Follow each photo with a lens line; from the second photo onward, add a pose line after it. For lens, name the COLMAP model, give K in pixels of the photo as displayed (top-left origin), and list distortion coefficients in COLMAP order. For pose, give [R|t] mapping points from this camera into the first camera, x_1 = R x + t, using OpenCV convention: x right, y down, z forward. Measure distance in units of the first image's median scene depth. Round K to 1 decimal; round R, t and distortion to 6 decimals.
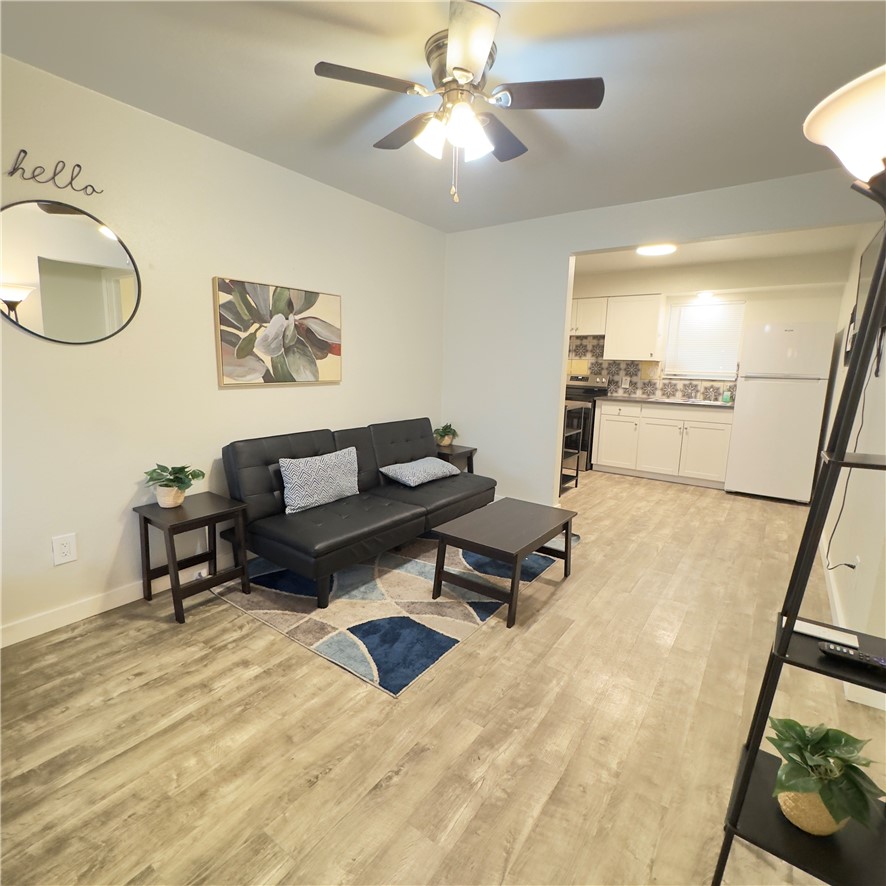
lens RADIAL K [[471.2, 0, 442.0], [0, 471.2, 444.4], [0, 0, 1]] dist [-0.003416, 0.000947]
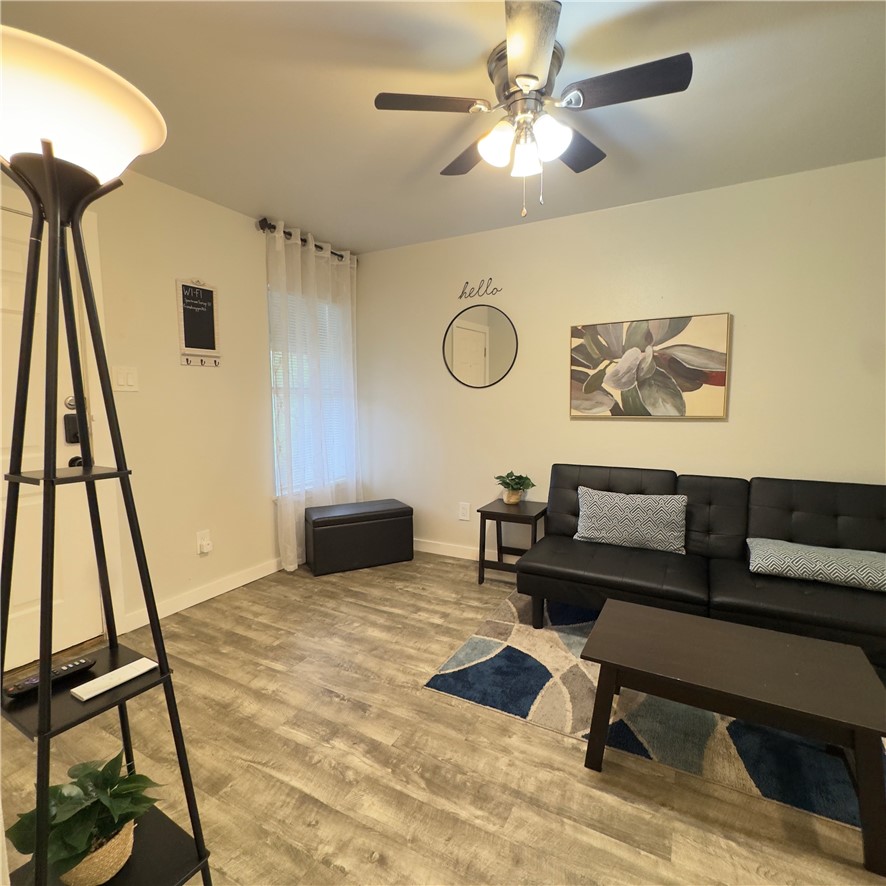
lens RADIAL K [[471.2, 0, 442.0], [0, 471.2, 444.4], [0, 0, 1]] dist [-0.003416, 0.000947]
pose [[0.129575, 0.071113, -0.989016, 0.641873], [-0.161559, 0.985611, 0.049701, -0.062931], [0.978319, 0.153345, 0.139199, 0.526232]]
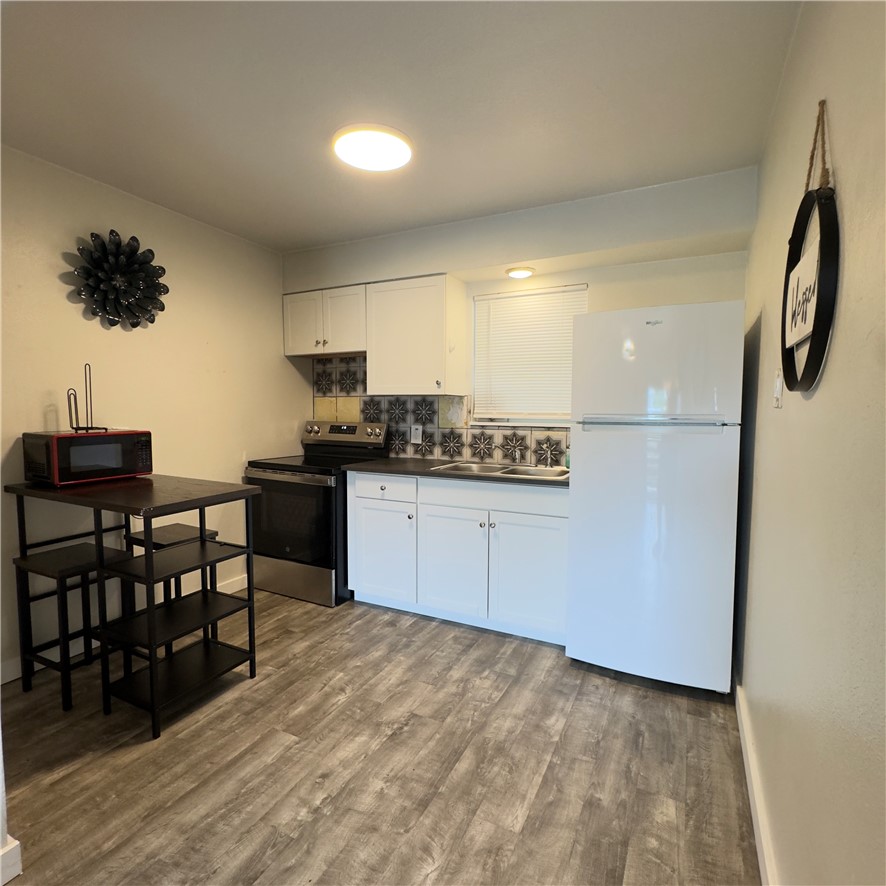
lens RADIAL K [[493.7, 0, 443.0], [0, 493.7, 443.0], [0, 0, 1]] dist [0.000202, 0.000583]
pose [[0.987260, -0.030651, 0.156135, 0.722921], [0.046189, 0.994223, -0.096886, -0.136319], [-0.152264, 0.102863, 0.982973, 0.902549]]
